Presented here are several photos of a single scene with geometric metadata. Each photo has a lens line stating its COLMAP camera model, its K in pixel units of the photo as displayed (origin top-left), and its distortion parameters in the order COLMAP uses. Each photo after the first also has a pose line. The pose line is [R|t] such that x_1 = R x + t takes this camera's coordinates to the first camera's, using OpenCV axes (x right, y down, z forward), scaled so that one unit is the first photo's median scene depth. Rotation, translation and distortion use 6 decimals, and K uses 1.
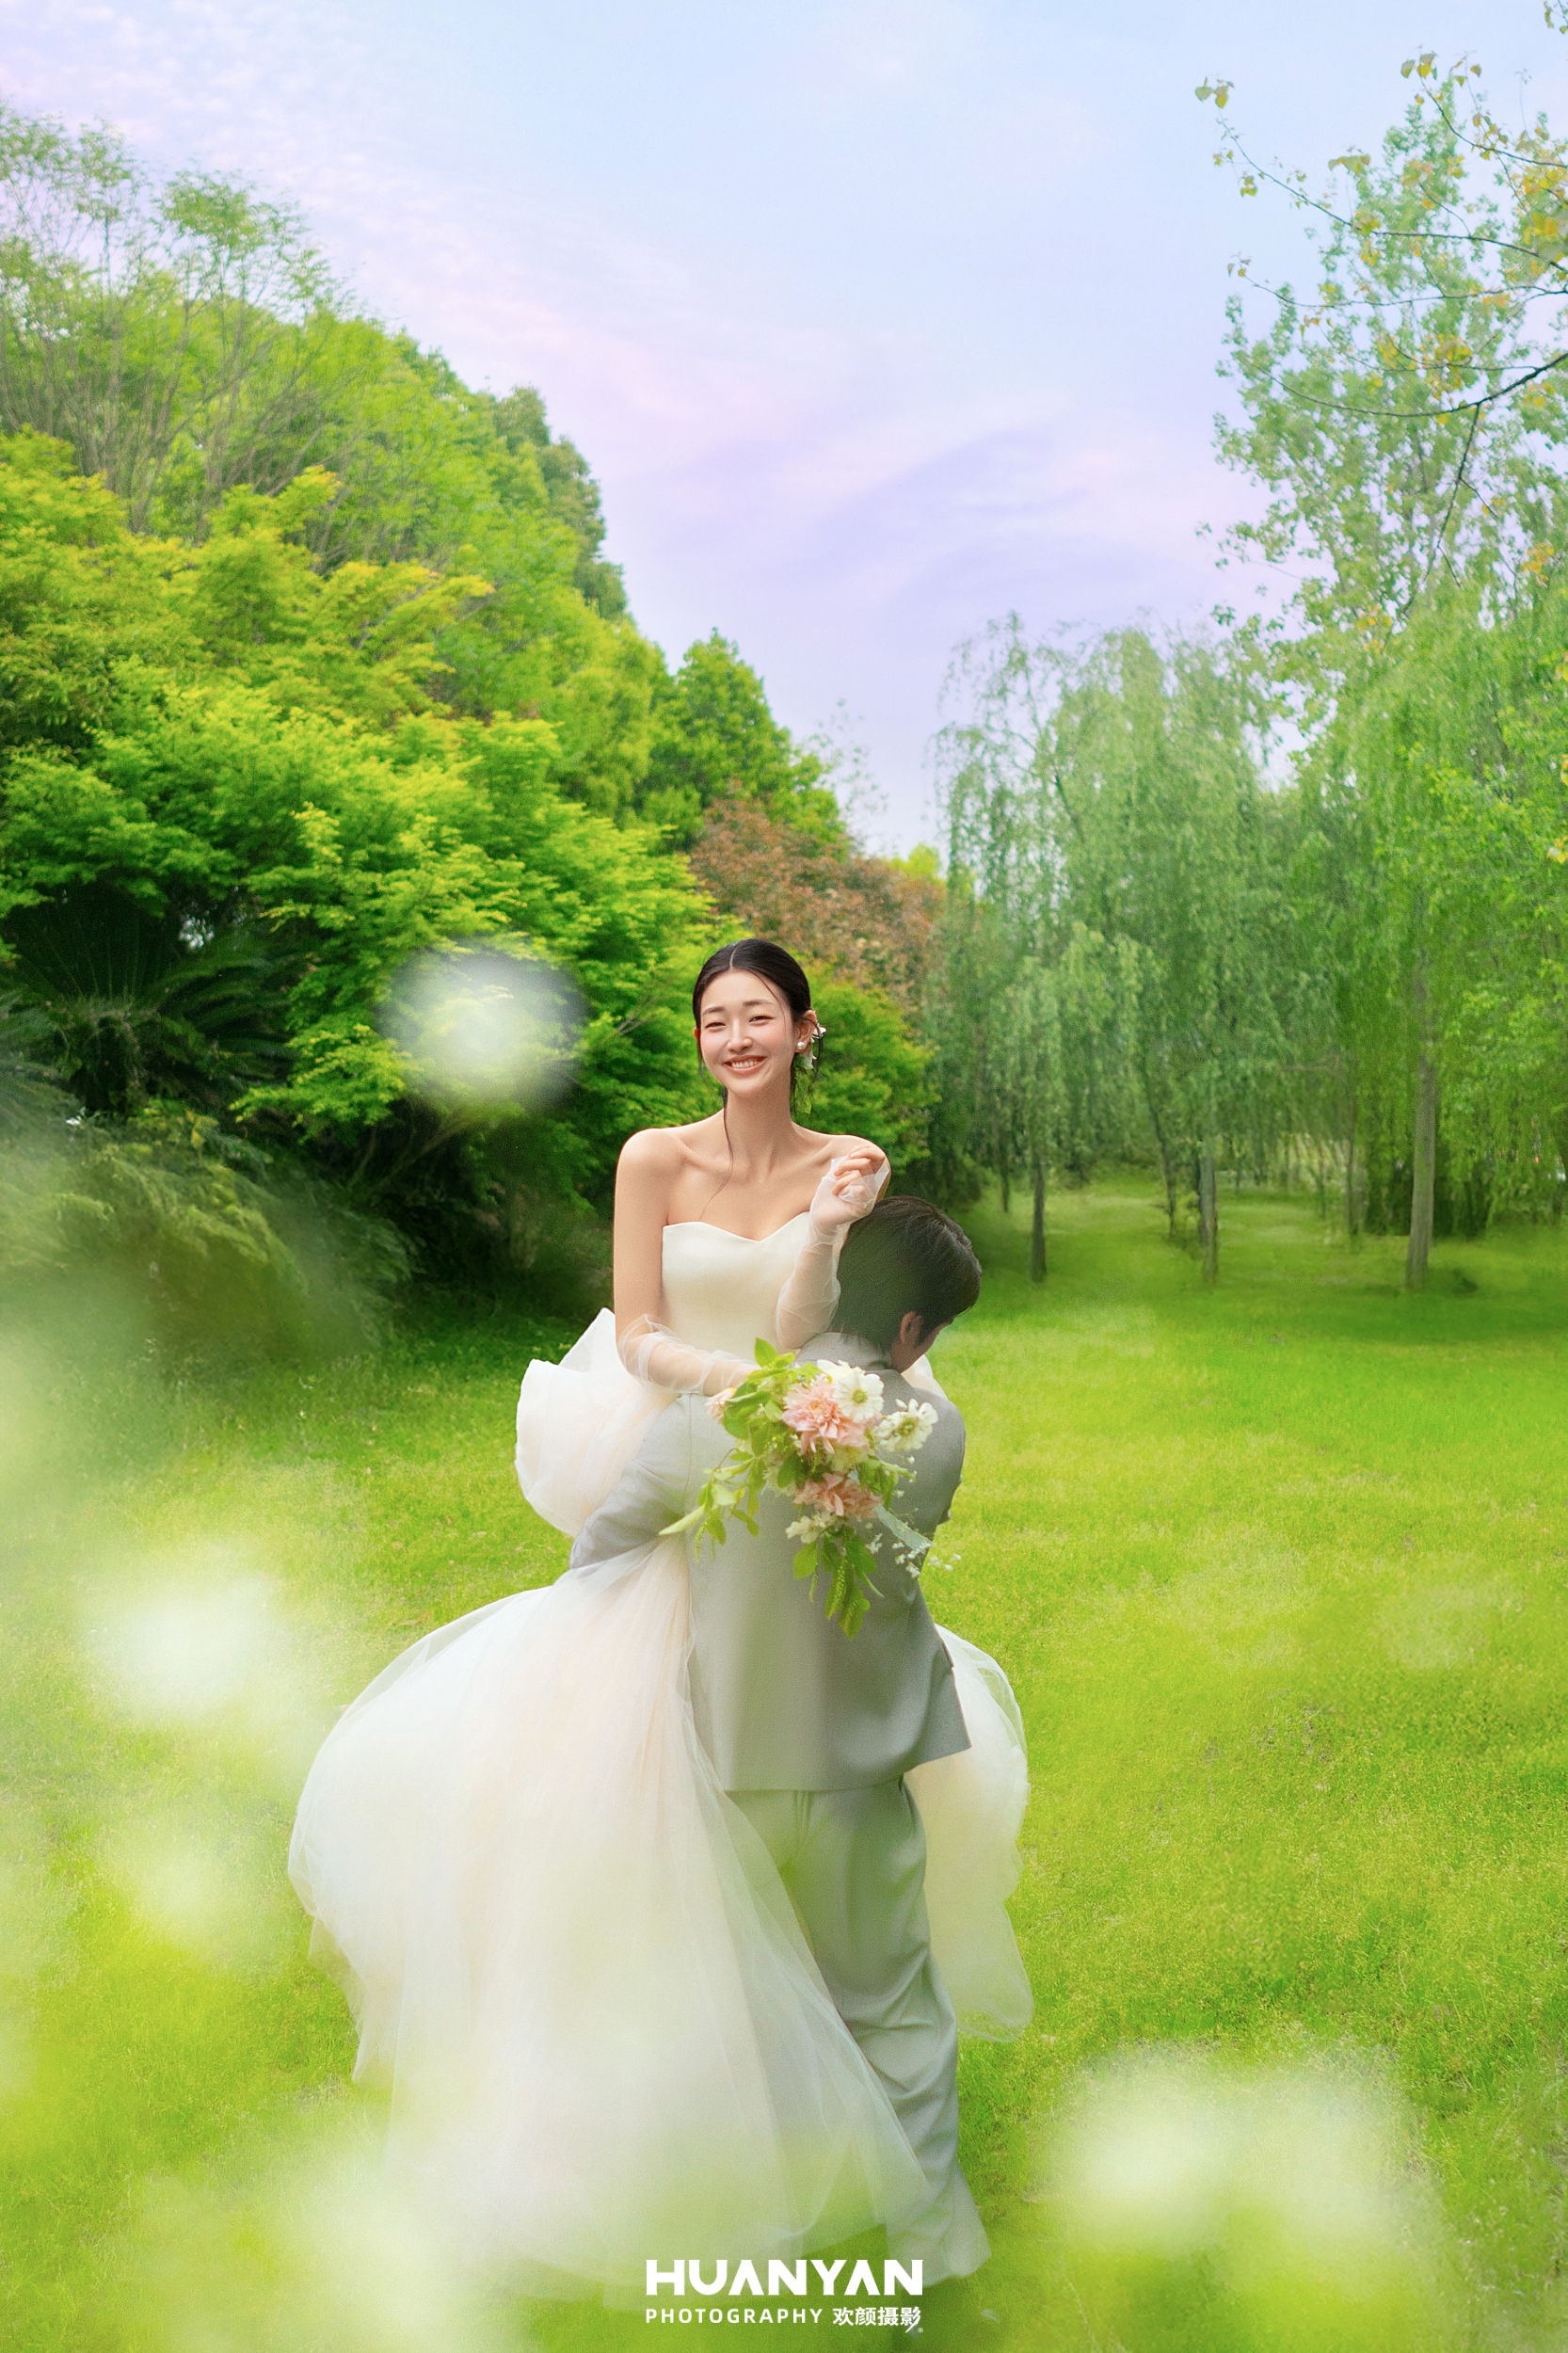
lens RADIAL K [[3011.1, 0, 802.1], [0, 3011.1, 1168.2], [0, 0, 1]] dist [0.010624, 0.000000]
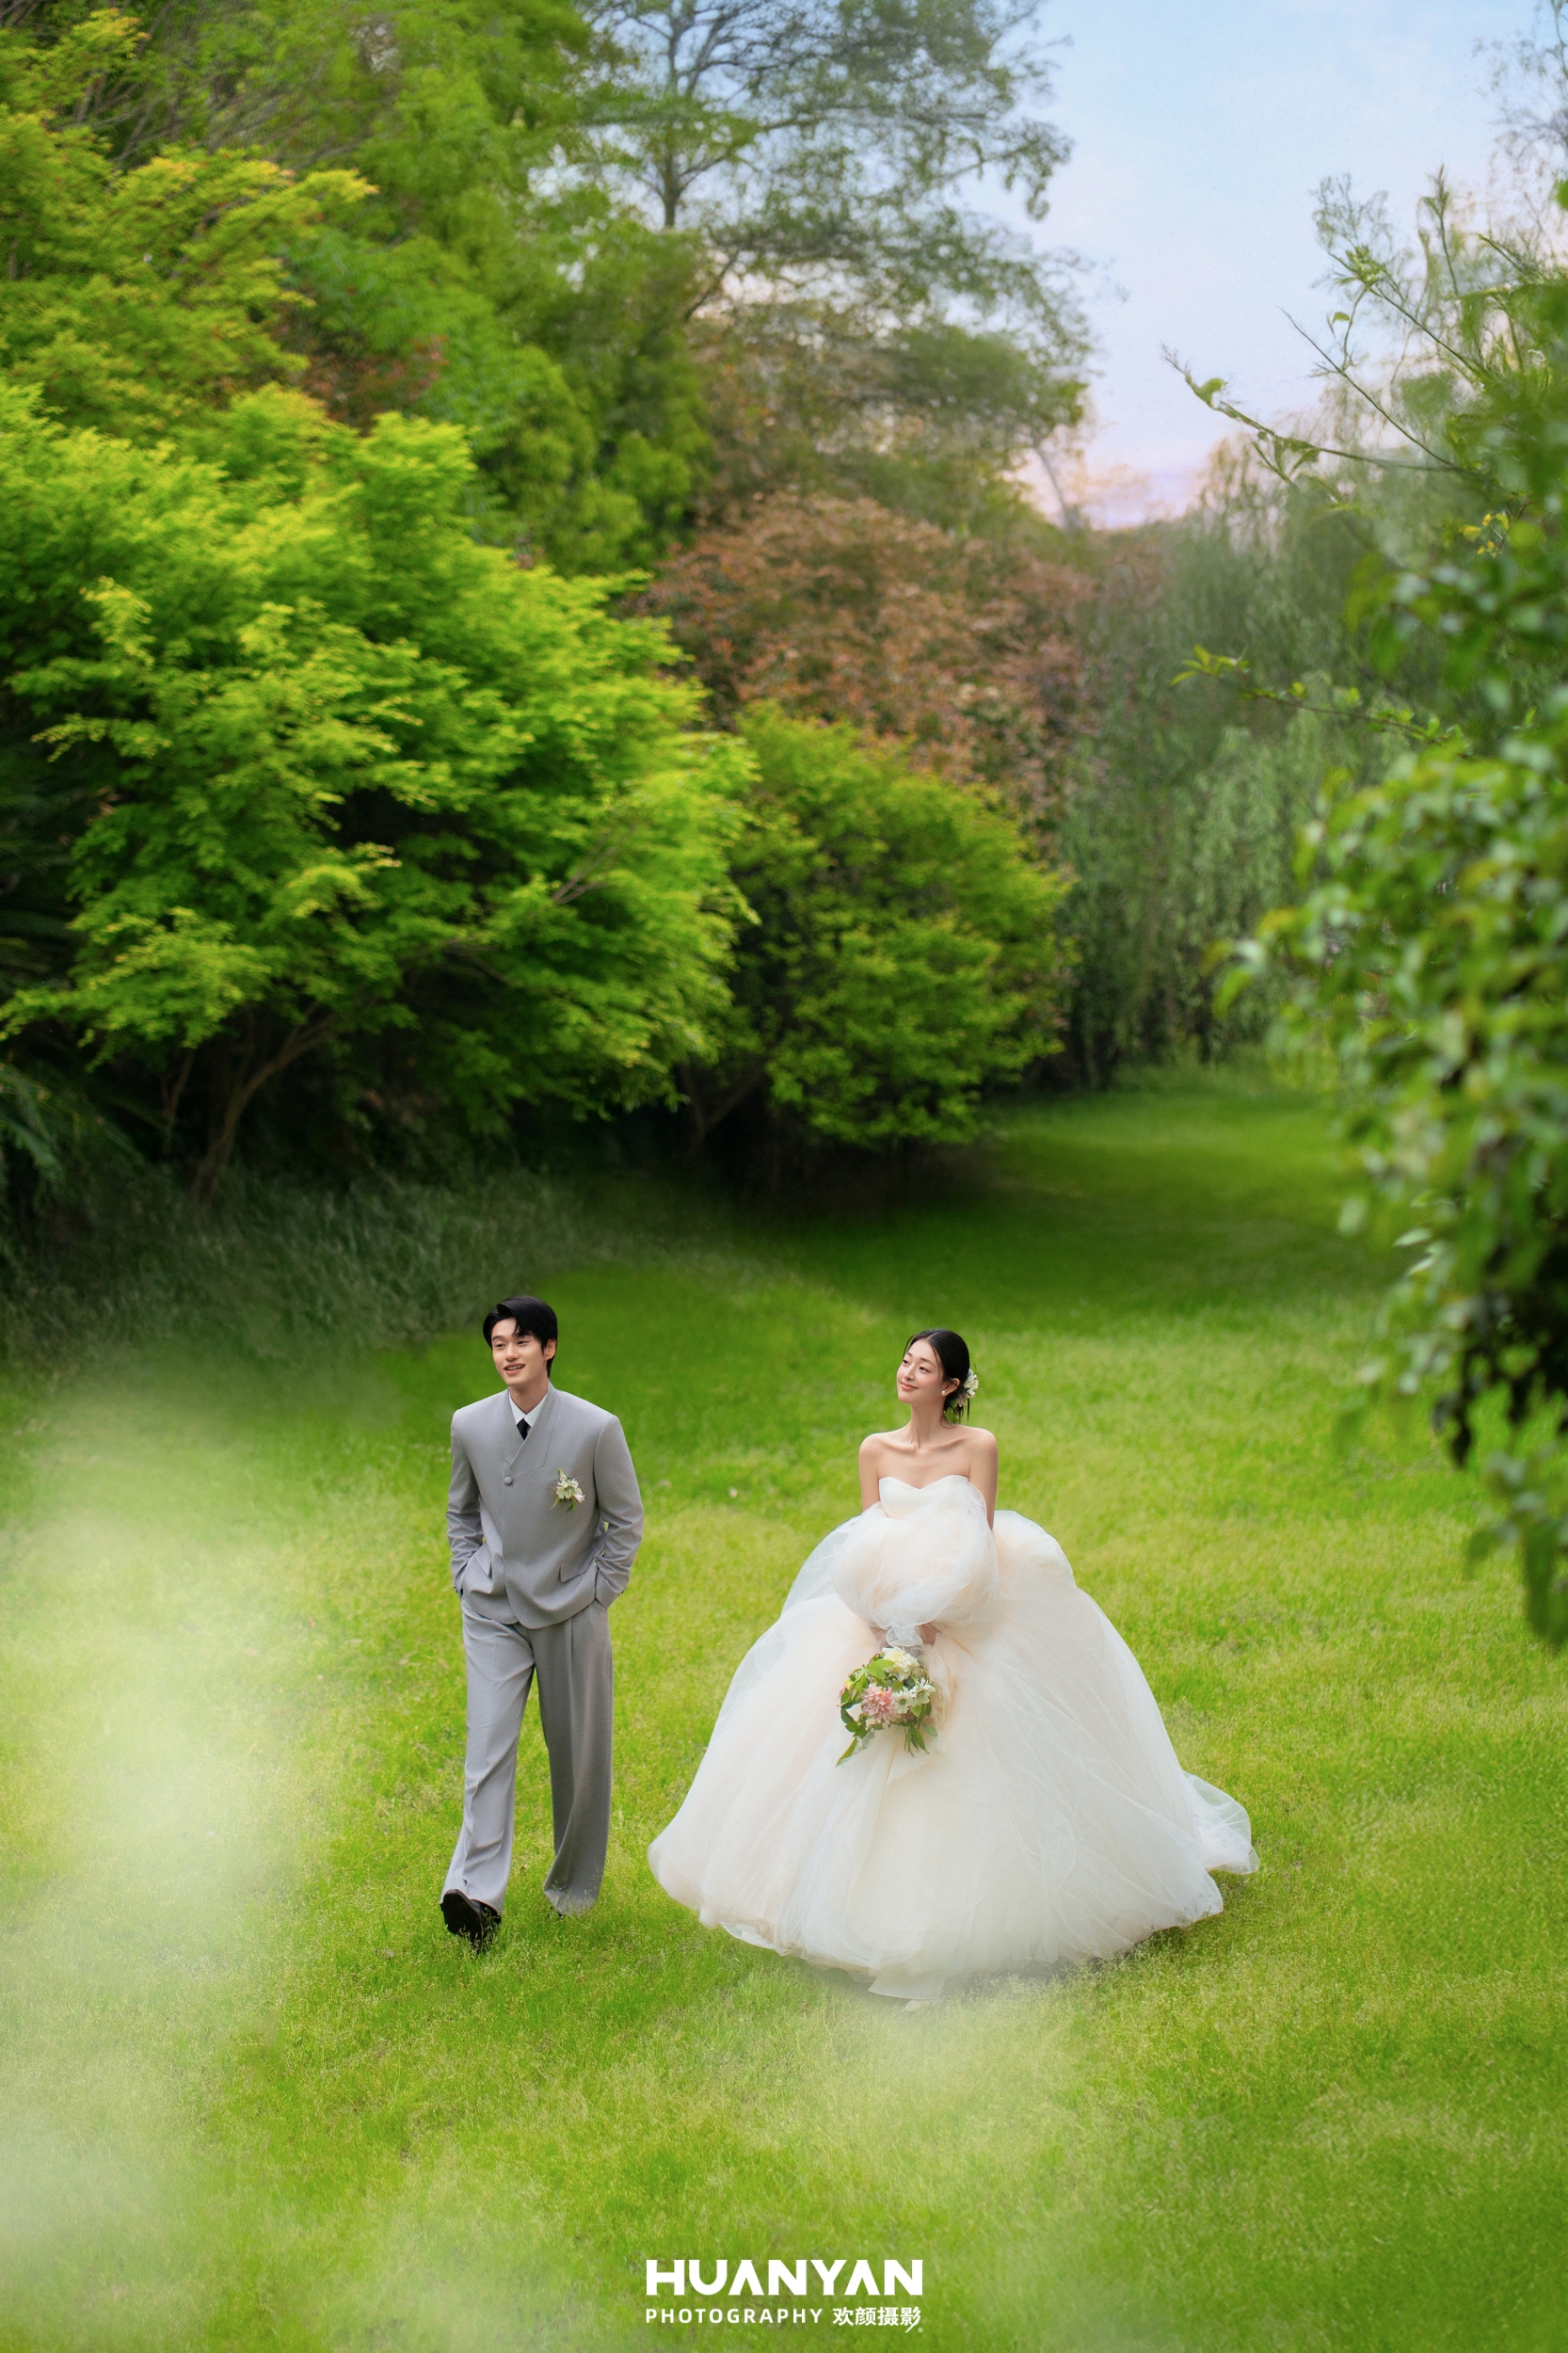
lens RADIAL K [[5533.8, 0, 760.9], [0, 5533.8, 1175.2], [0, 0, 1]] dist [0.025138, 0.000000]
pose [[0.999483, 0.014836, -0.028533, 0.020181], [-0.013841, 0.999299, 0.034777, -0.027022], [0.029029, -0.034364, 0.998988, -0.227075]]
